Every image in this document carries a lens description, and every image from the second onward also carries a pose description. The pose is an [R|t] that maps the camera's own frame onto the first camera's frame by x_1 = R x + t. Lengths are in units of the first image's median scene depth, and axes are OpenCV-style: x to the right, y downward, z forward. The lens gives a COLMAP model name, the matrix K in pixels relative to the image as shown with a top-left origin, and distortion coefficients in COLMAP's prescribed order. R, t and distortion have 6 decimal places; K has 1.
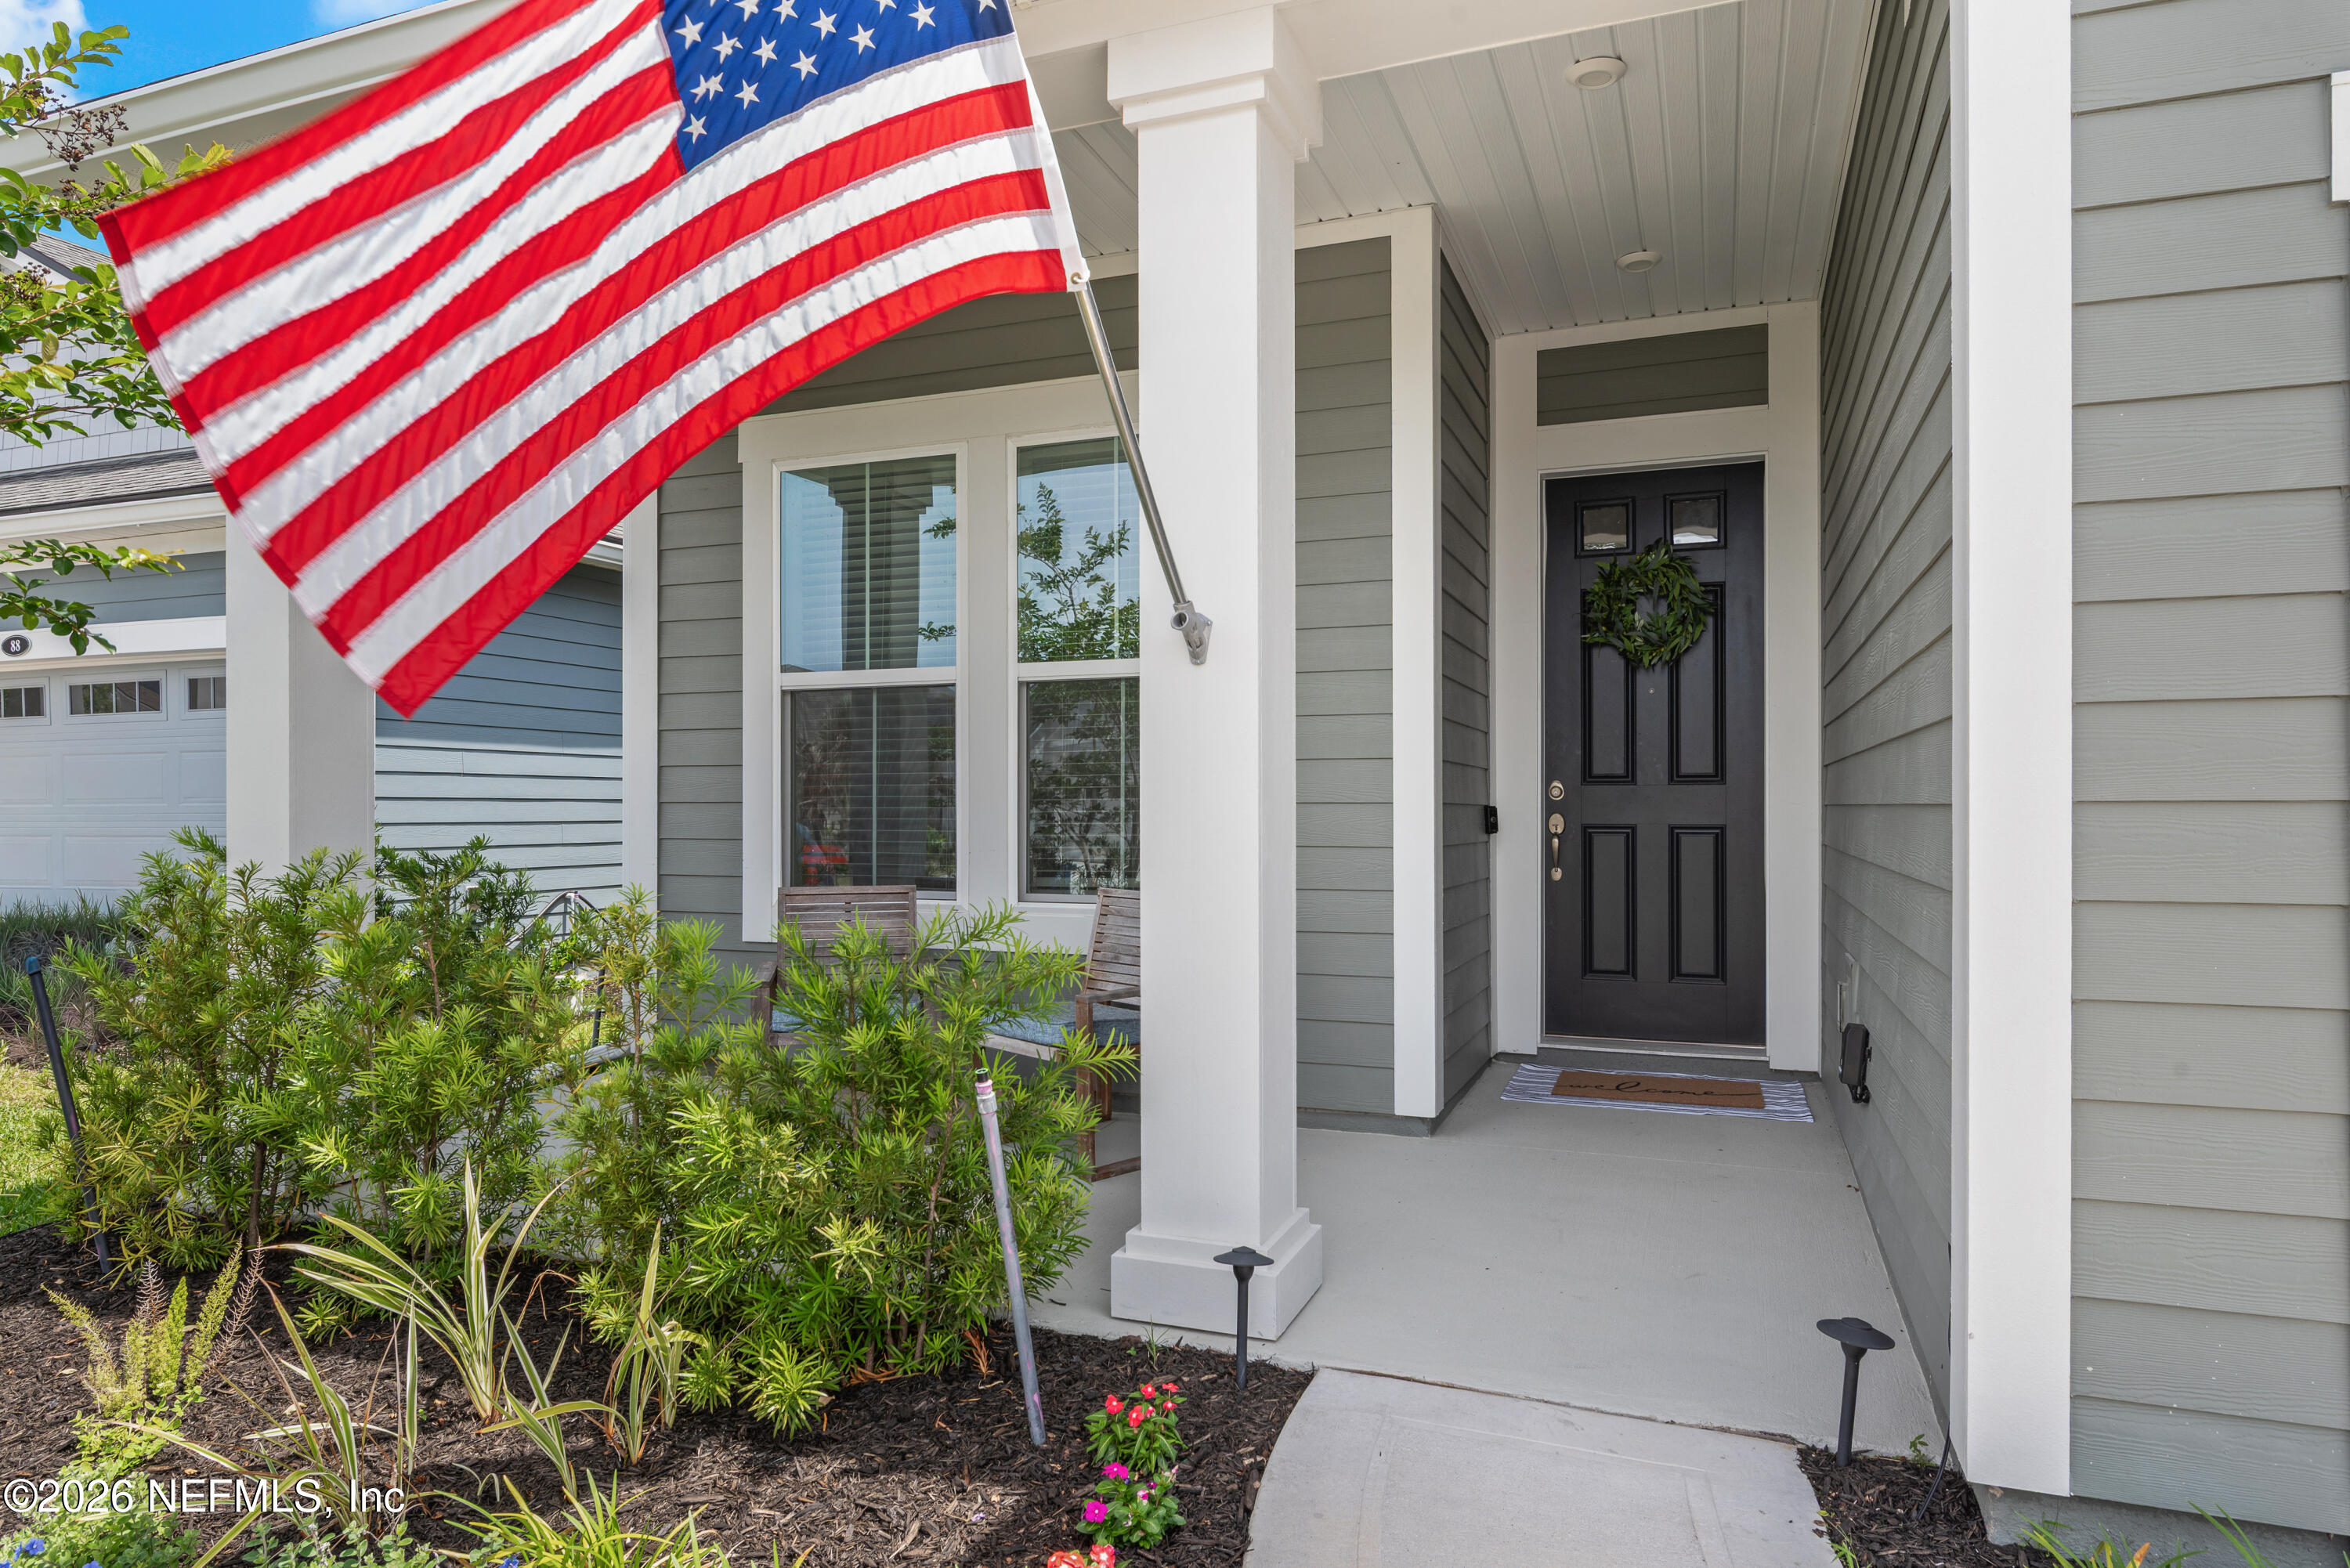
lens RADIAL K [[1421.9, 0, 1175.0], [0, 1421.9, 784.0], [0, 0, 1]] dist [-0.001049, -0.000529]
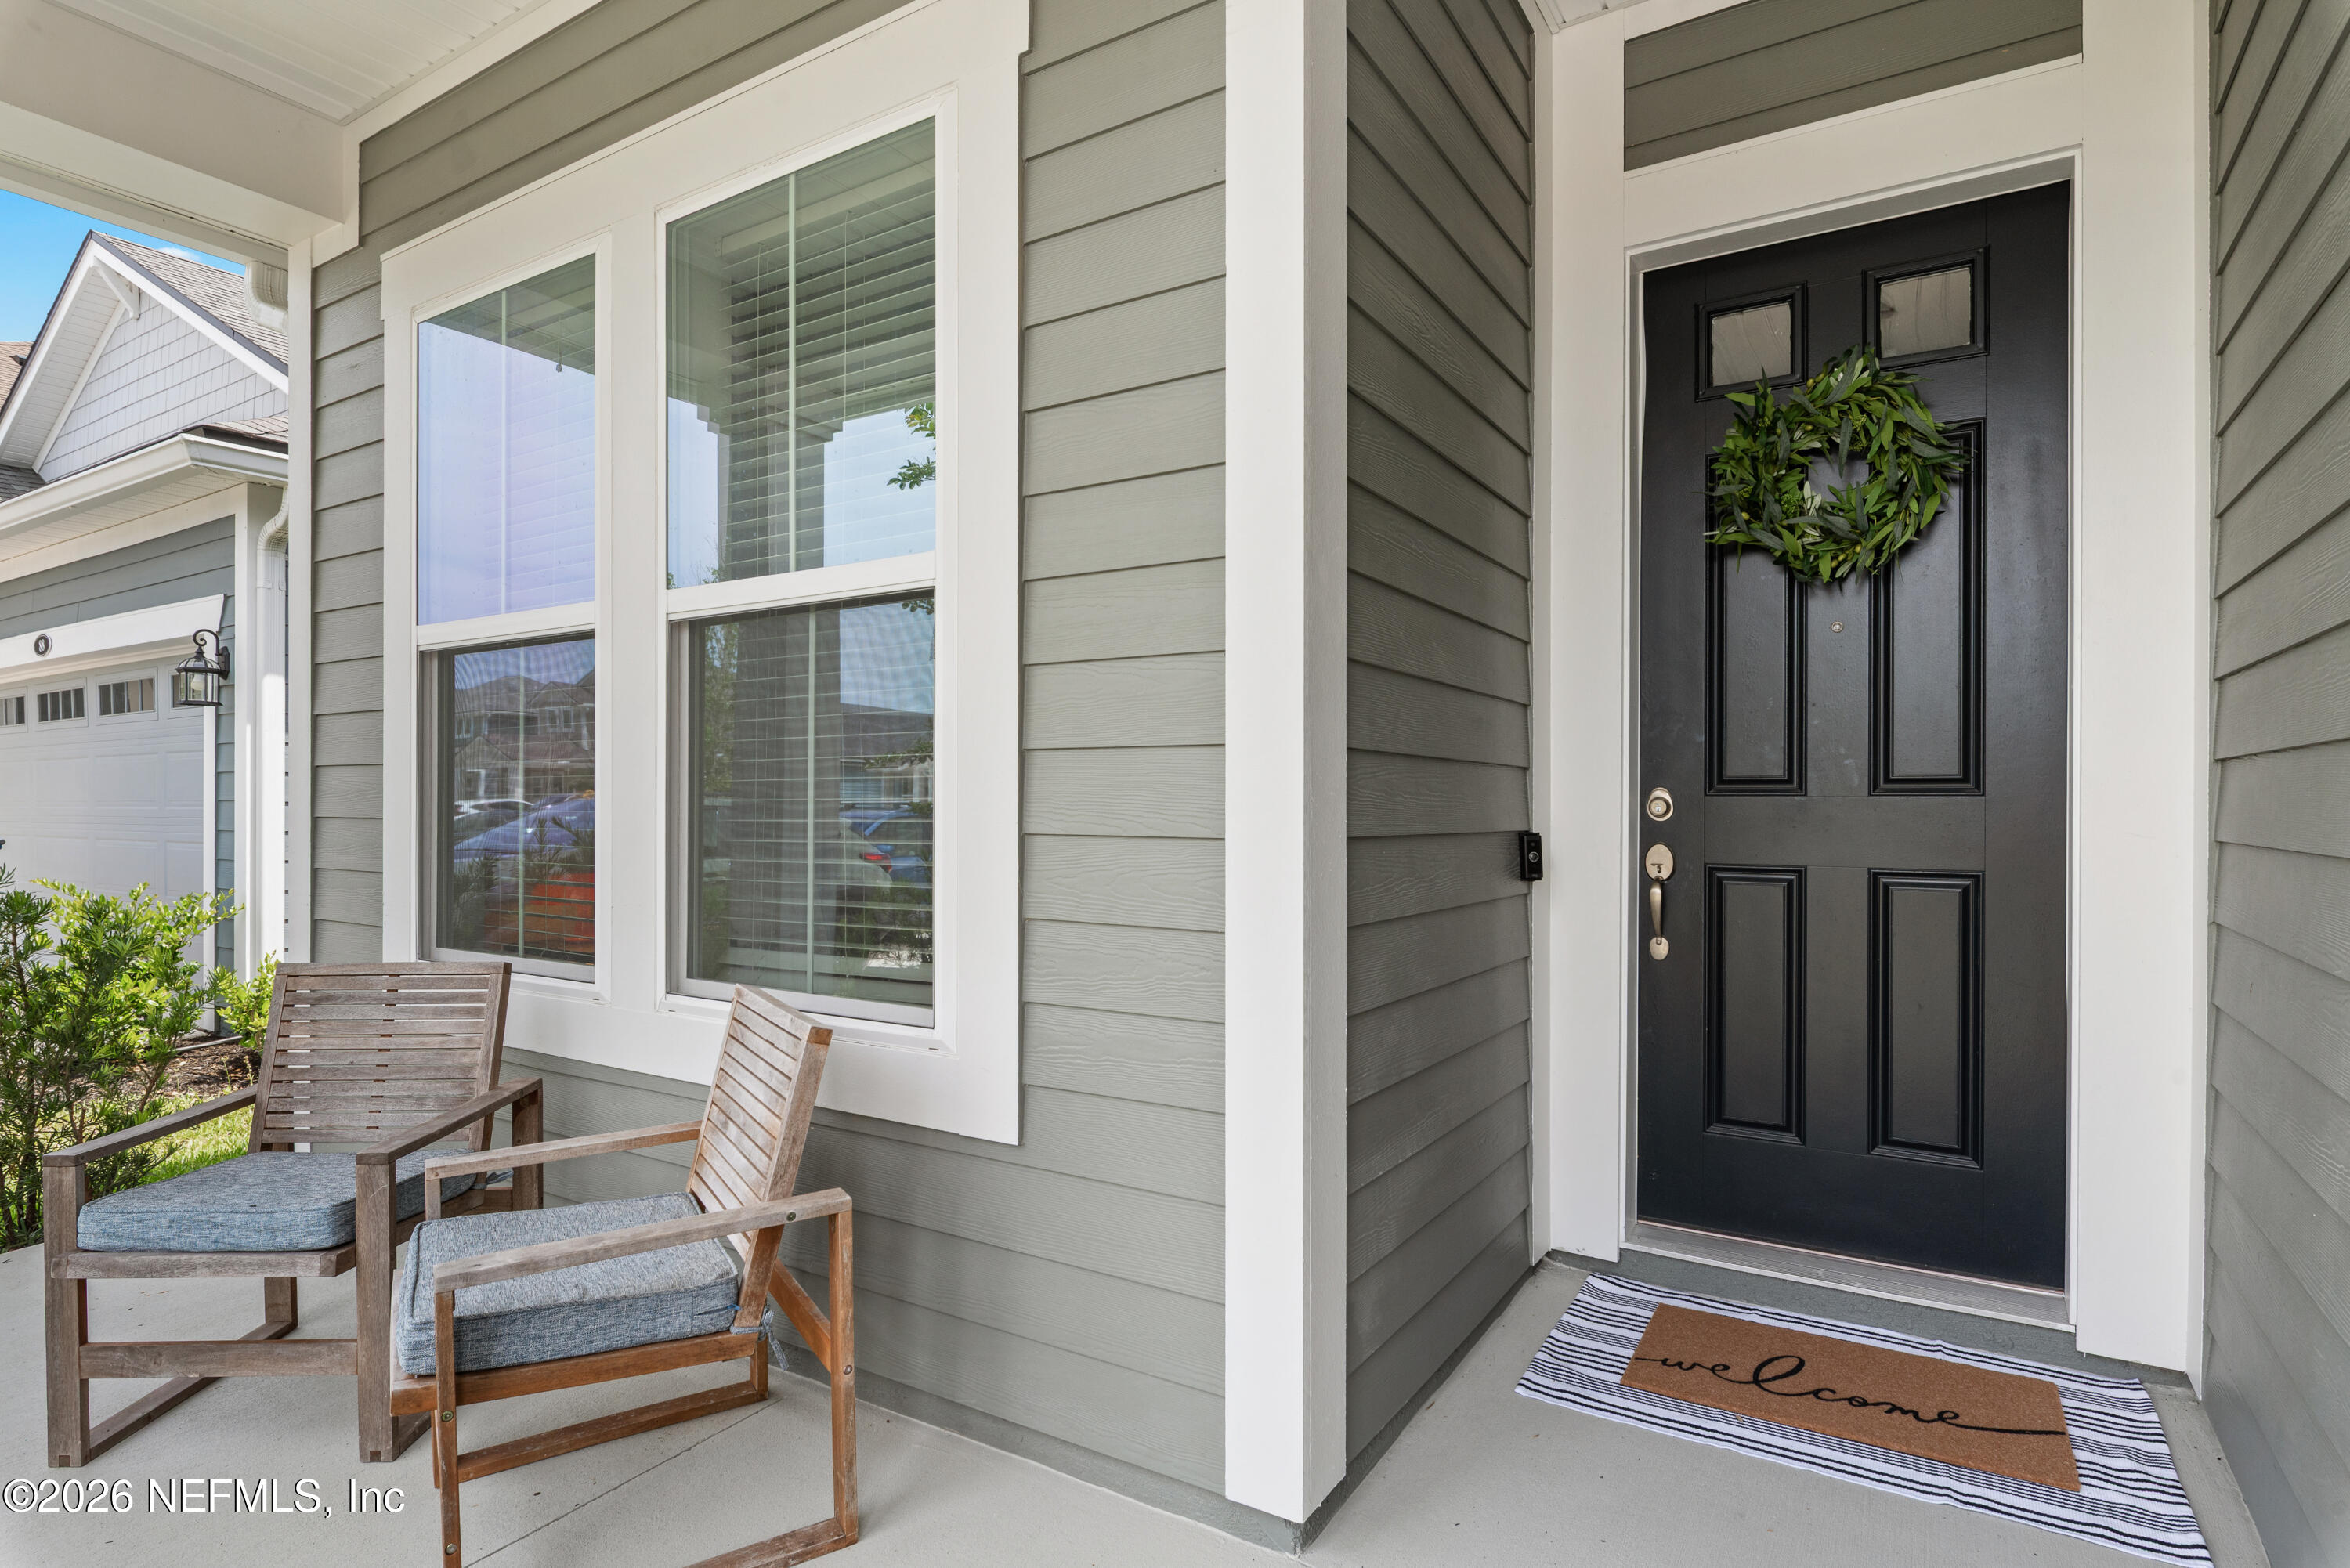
lens RADIAL K [[1236.5, 0, 1164.1], [0, 1236.5, 794.3], [0, 0, 1]] dist [-0.003662, 0.000321]
pose [[0.981026, 0.002610, -0.193861, 0.172432], [-0.000466, 0.999938, 0.011104, -0.005254], [0.193878, -0.010803, 0.980966, 0.478923]]
